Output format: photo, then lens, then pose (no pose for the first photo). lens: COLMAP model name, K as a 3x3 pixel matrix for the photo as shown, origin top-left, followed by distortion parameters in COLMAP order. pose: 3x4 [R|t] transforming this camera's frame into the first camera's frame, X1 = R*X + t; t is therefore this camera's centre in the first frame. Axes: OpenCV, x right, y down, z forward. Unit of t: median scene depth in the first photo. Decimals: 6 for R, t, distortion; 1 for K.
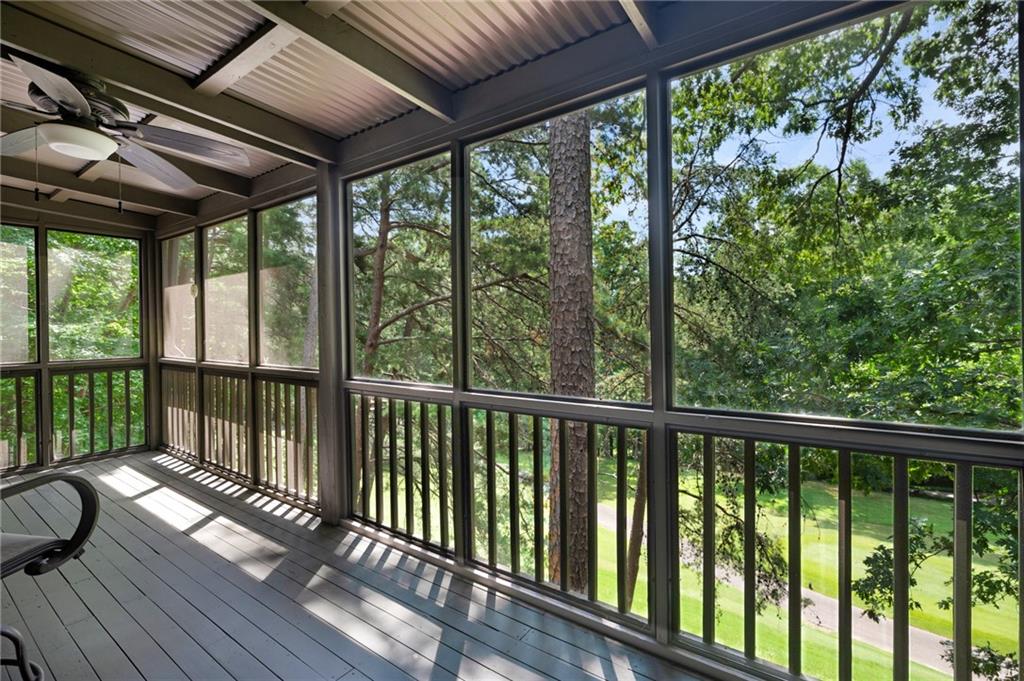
lens RADIAL K [[461.2, 0, 513.5], [0, 461.2, 336.0], [0, 0, 1]] dist [0.001547, 0.000307]
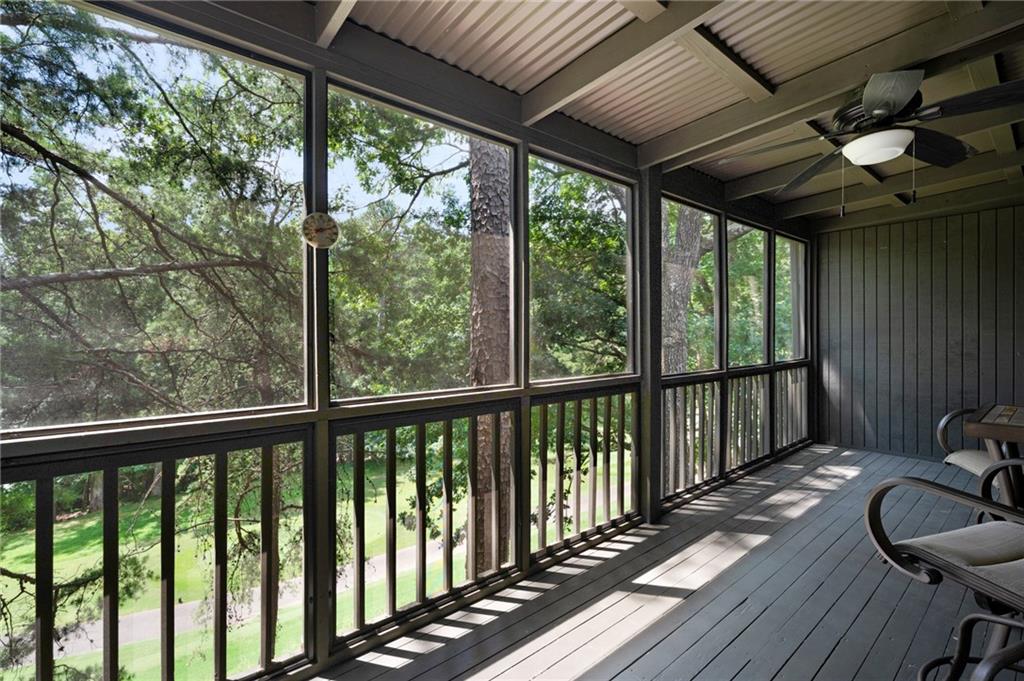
lens RADIAL K [[461.2, 0, 514.3], [0, 461.2, 335.2], [0, 0, 1]] dist [0.001547, 0.000307]
pose [[0.240545, 0.002444, 0.970635, -1.329209], [0.018463, 0.999804, -0.007093, 0.000791], [-0.970462, 0.019627, 0.240452, 0.953598]]
